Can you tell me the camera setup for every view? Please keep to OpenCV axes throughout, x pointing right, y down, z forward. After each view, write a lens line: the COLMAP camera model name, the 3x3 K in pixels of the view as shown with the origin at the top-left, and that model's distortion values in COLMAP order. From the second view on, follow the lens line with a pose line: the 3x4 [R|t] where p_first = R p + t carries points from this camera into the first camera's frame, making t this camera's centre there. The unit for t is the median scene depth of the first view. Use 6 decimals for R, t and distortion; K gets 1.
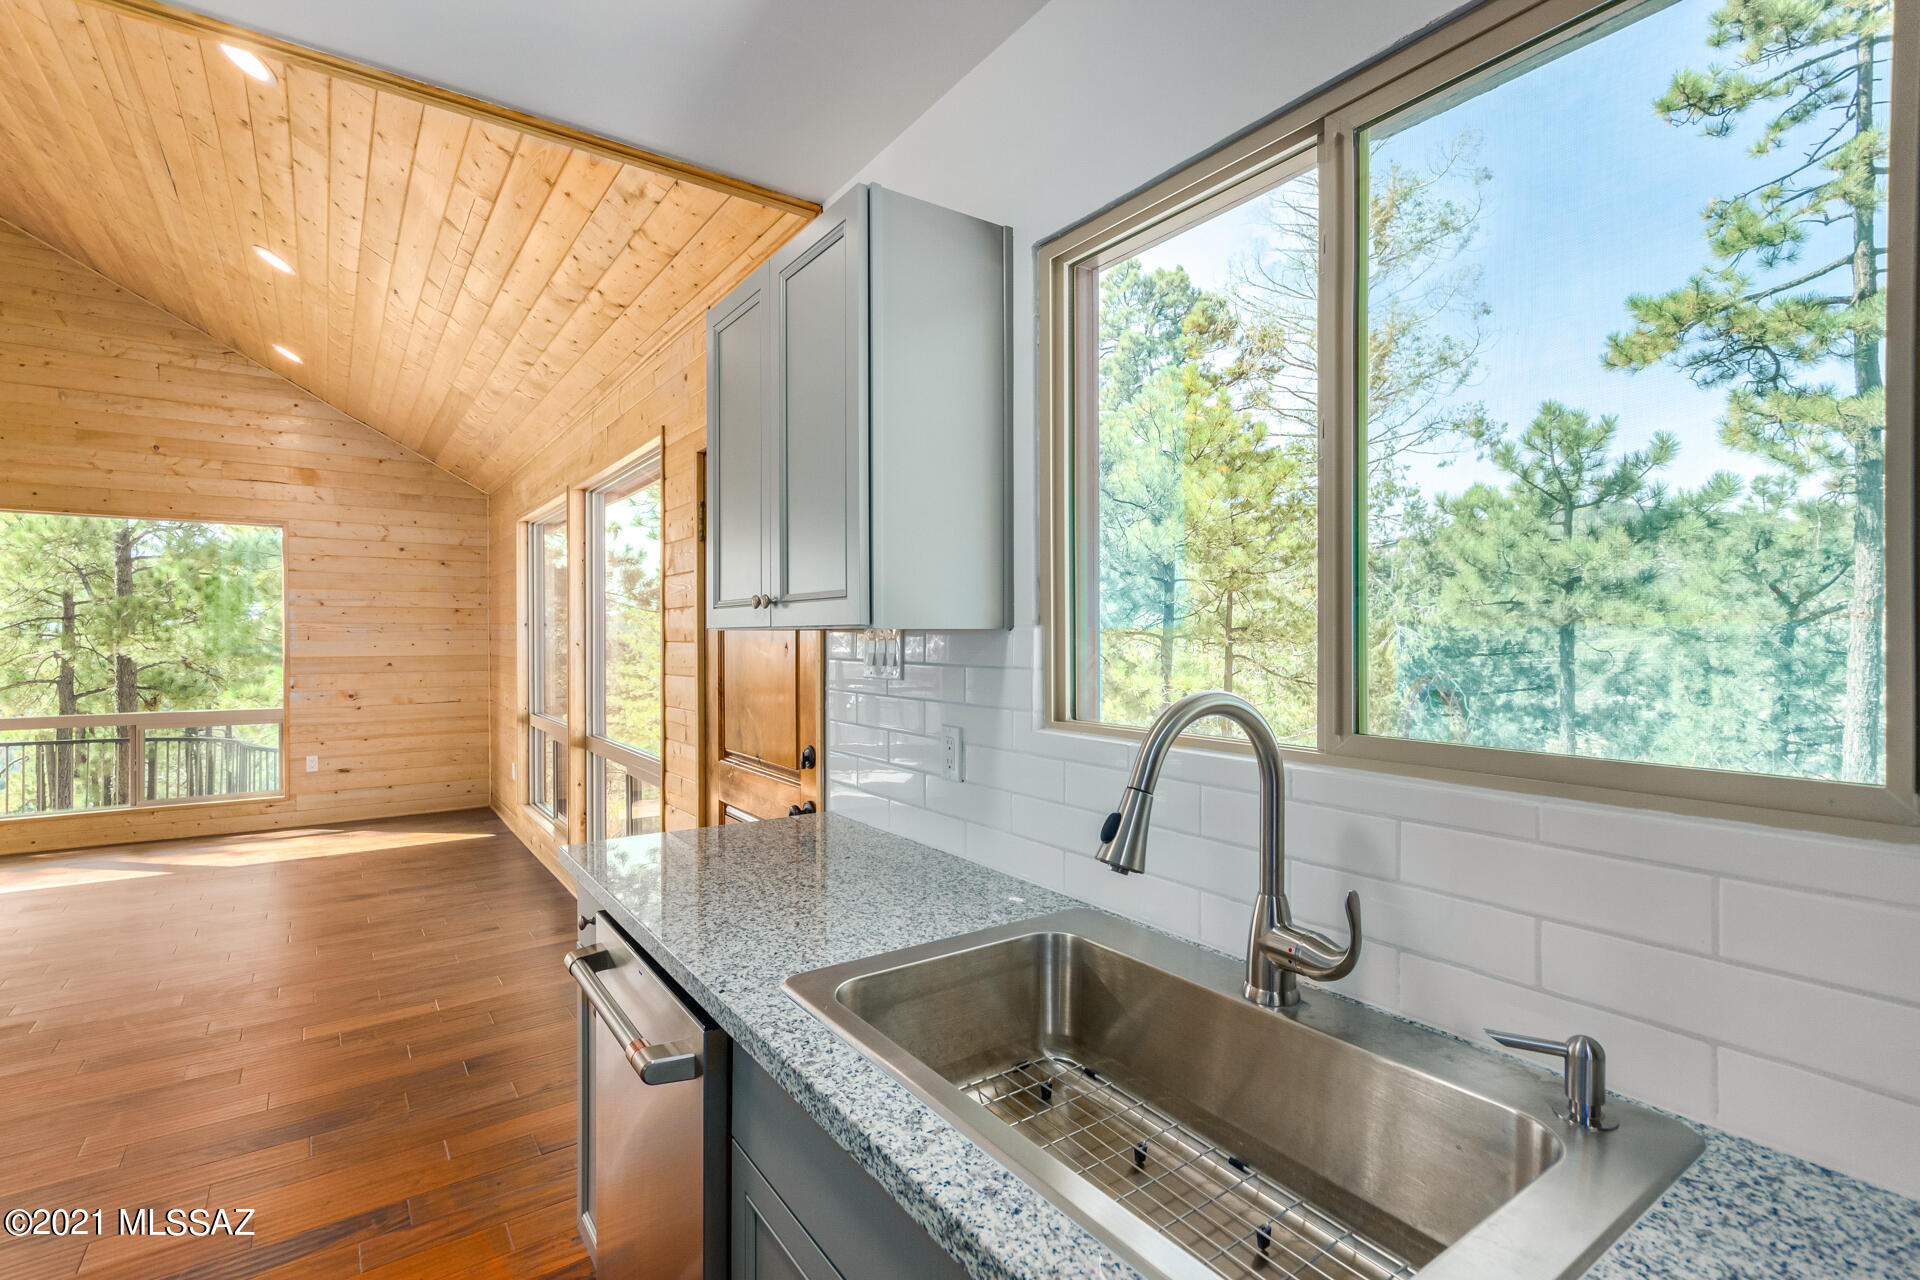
lens RADIAL K [[899.3, 0, 970.3], [0, 899.3, 640.0], [0, 0, 1]] dist [0.000908, 0.001053]
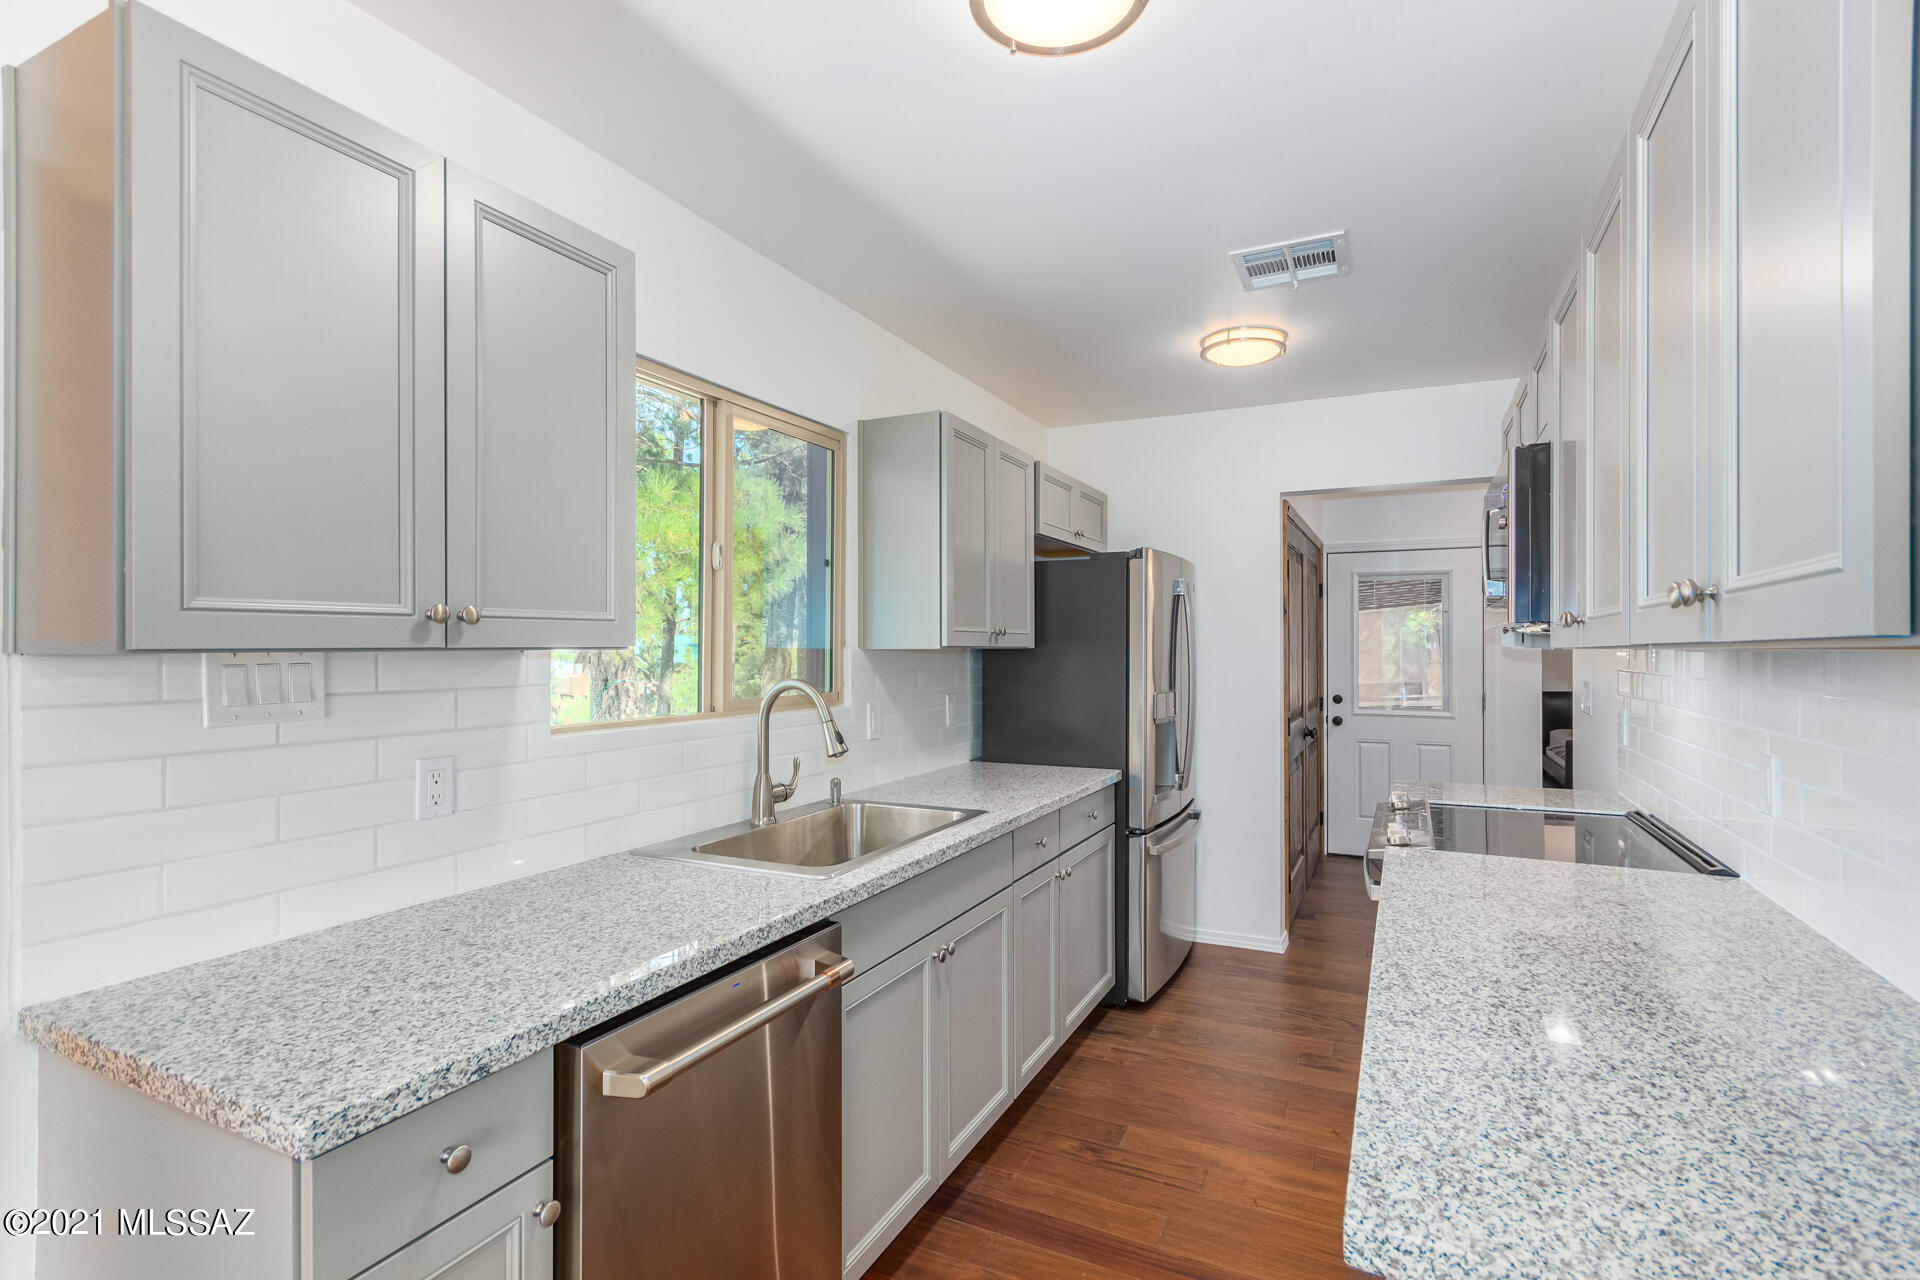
lens RADIAL K [[899.3, 0, 951.4], [0, 899.3, 644.1], [0, 0, 1]] dist [0.000908, 0.001053]
pose [[-0.464553, 0.007586, 0.885513, -0.316282], [0.014004, 0.999901, -0.001219, -0.003096], [-0.885434, 0.011835, -0.464614, 0.285434]]
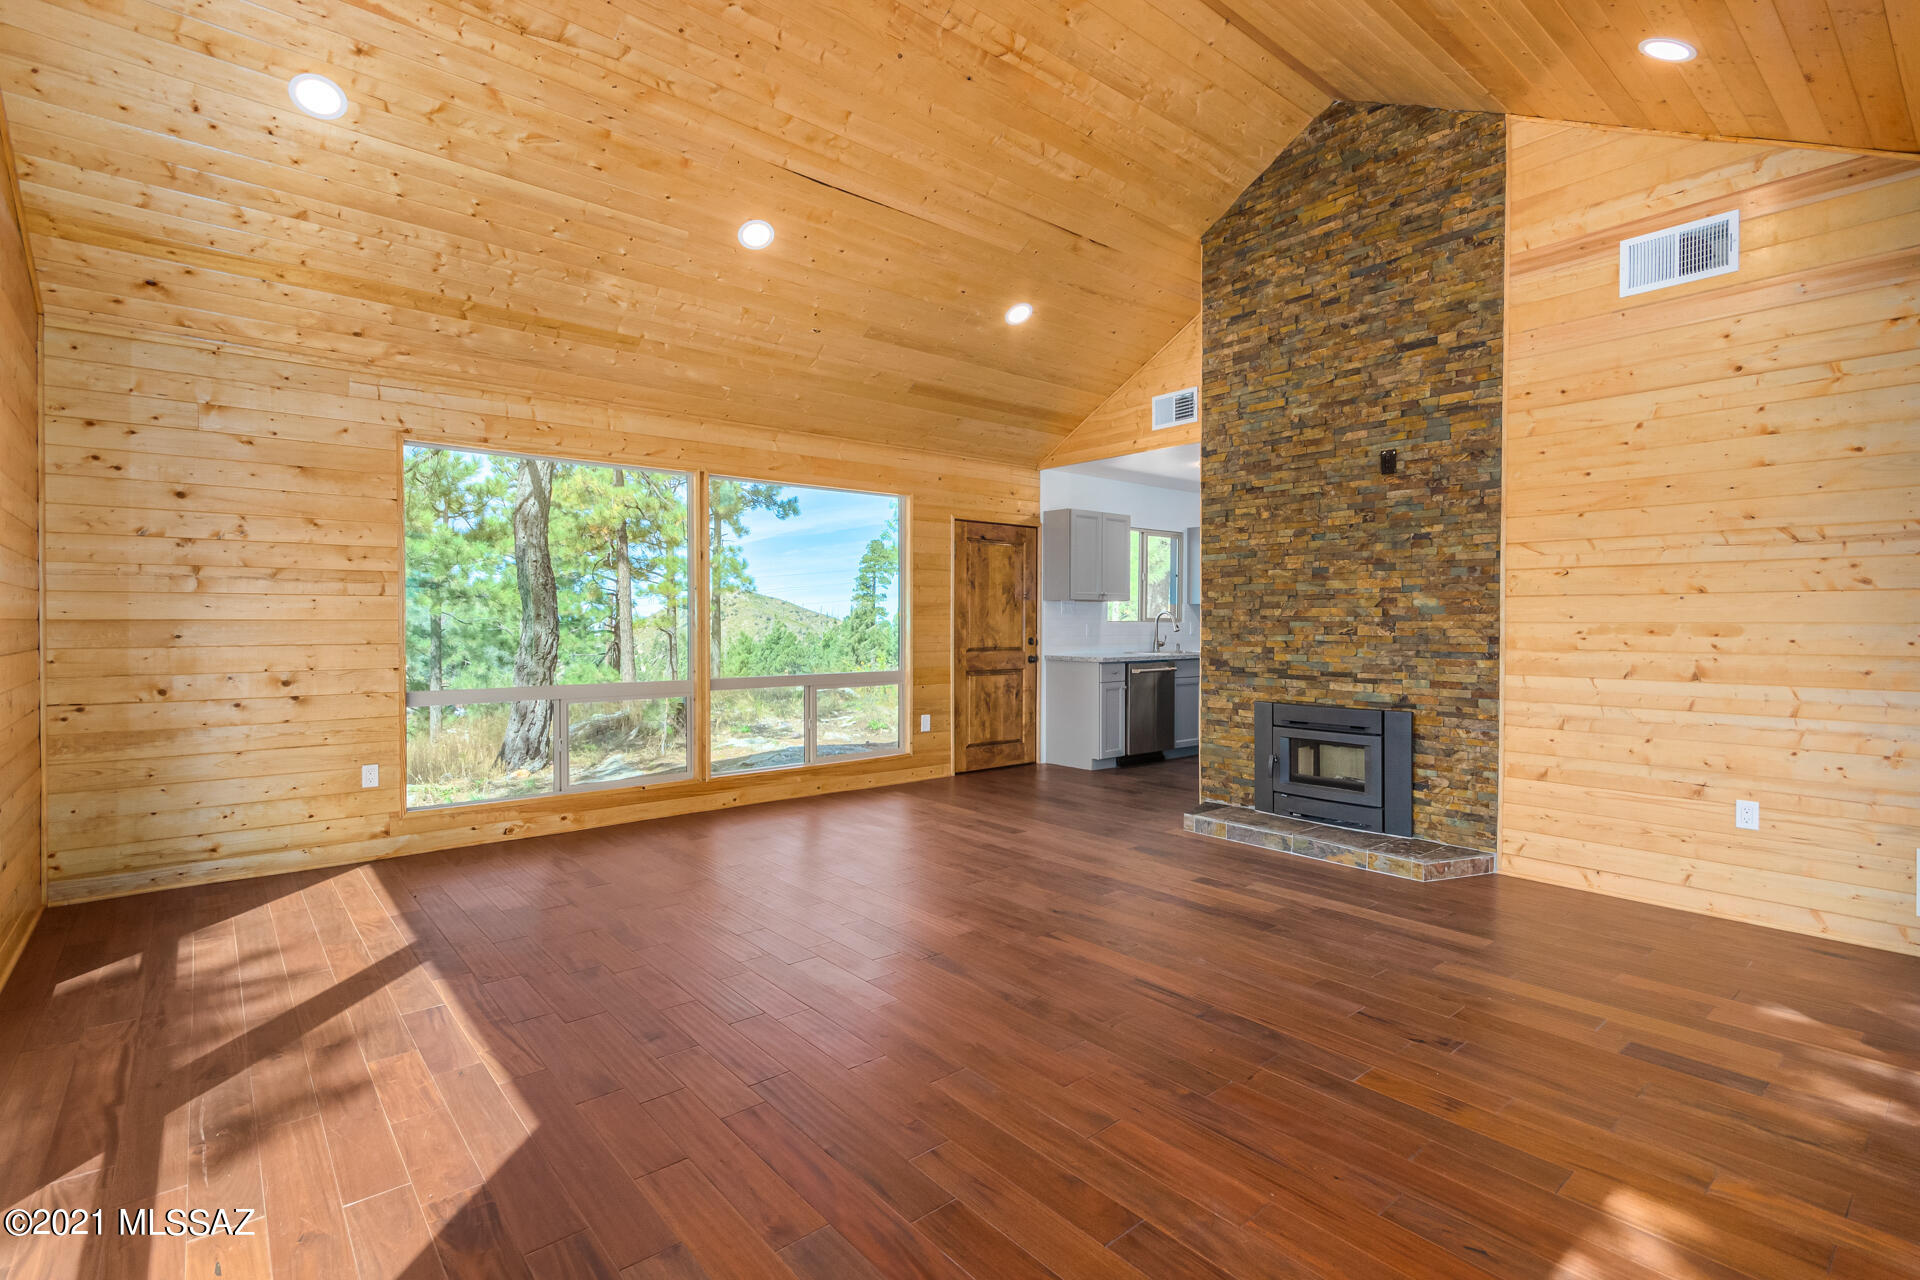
lens RADIAL K [[899.3, 0, 963.3], [0, 899.3, 641.9], [0, 0, 1]] dist [0.000908, 0.001053]
pose [[-0.079350, -0.025295, 0.996526, -1.272368], [0.007863, 0.999631, 0.026000, 0.020706], [-0.996816, 0.009899, -0.079122, 0.578785]]
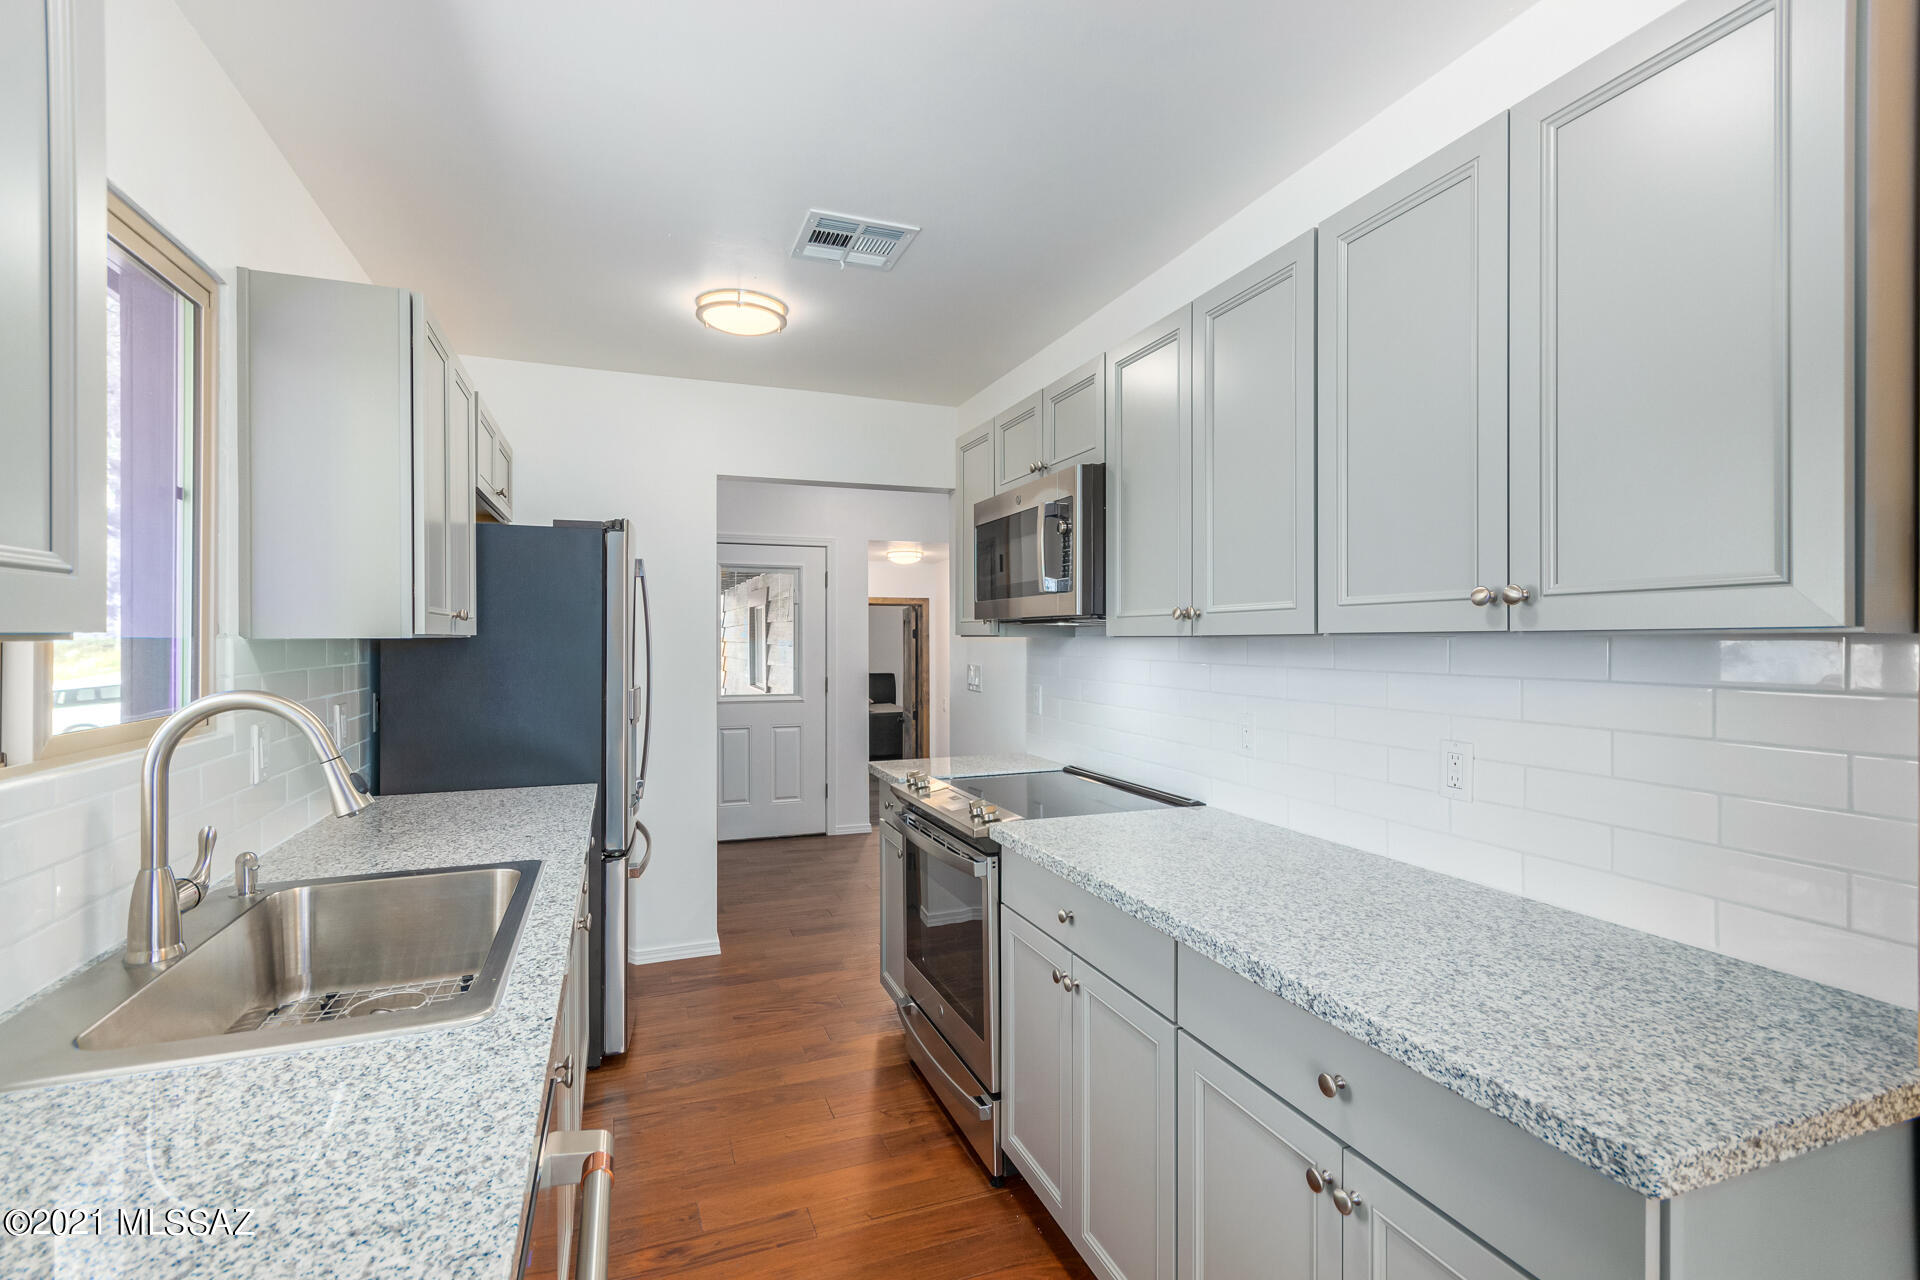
lens RADIAL K [[899.3, 0, 966.7], [0, 899.3, 641.0], [0, 0, 1]] dist [0.000908, 0.001053]
pose [[-0.967373, 0.004140, 0.253324, -0.174769], [0.008496, 0.999834, 0.016104, -0.003819], [-0.253216, 0.017731, -0.967247, 0.332541]]
